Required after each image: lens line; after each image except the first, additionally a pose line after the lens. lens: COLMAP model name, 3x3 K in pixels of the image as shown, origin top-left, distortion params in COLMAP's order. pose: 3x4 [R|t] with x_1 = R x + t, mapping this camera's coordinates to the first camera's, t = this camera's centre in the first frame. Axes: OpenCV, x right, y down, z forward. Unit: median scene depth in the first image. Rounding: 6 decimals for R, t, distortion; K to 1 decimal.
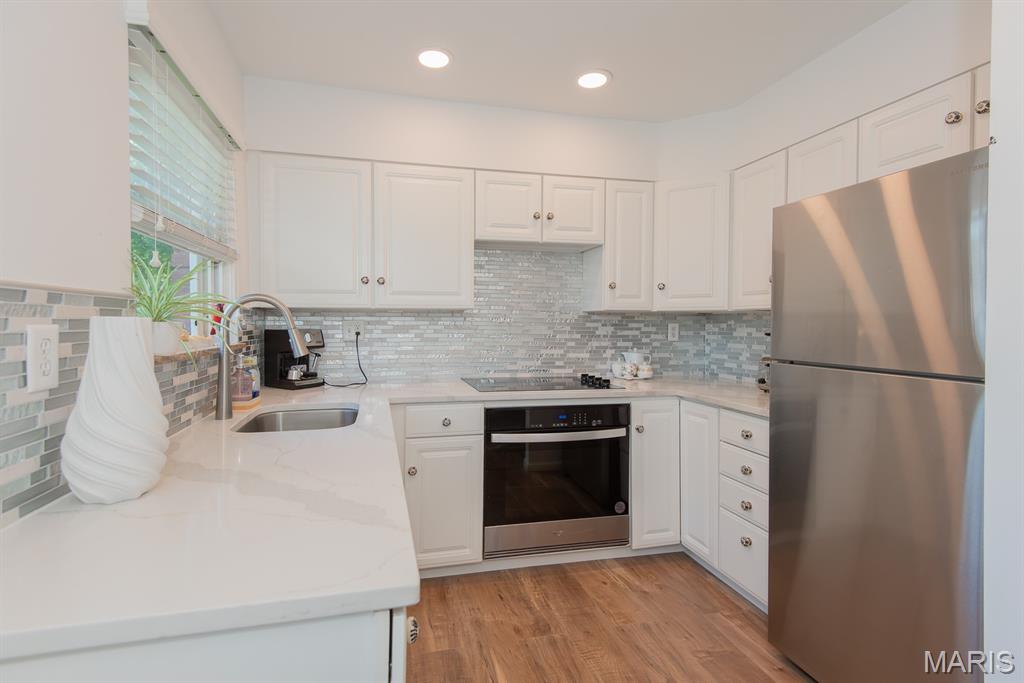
lens RADIAL K [[474.8, 0, 507.6], [0, 474.8, 325.9], [0, 0, 1]] dist [0.002306, -0.009818]
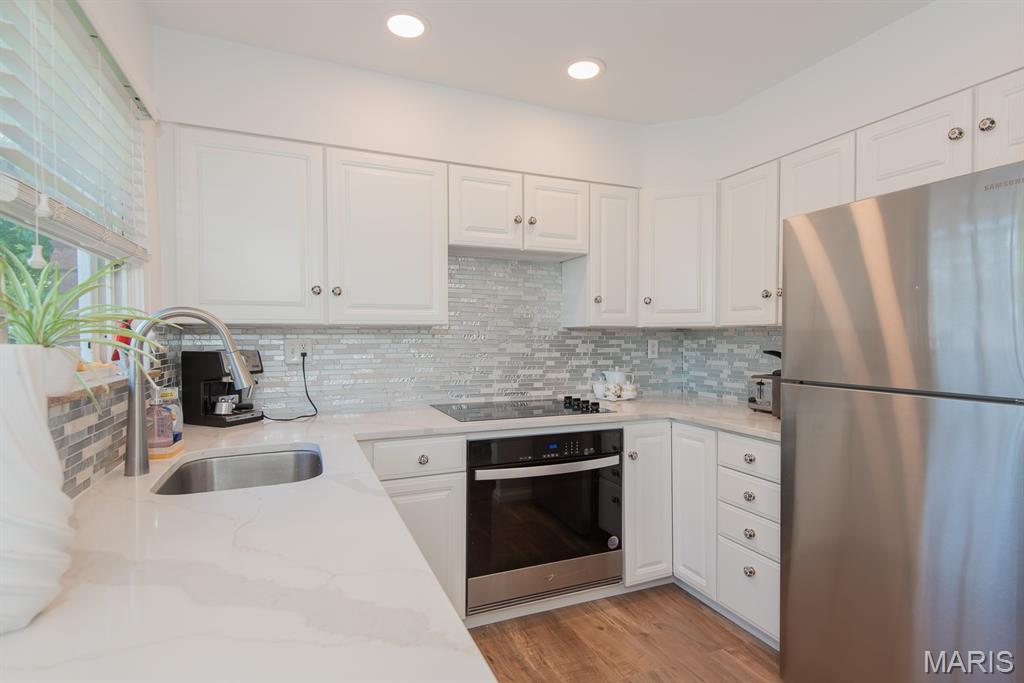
lens RADIAL K [[486.7, 0, 512.0], [0, 486.7, 341.5], [0, 0, 1]] dist [0.001516, -0.006504]
pose [[0.984955, -0.006109, 0.172705, -0.112524], [0.005011, 0.999964, 0.006794, -0.011622], [-0.172741, -0.005826, 0.984950, 0.111694]]
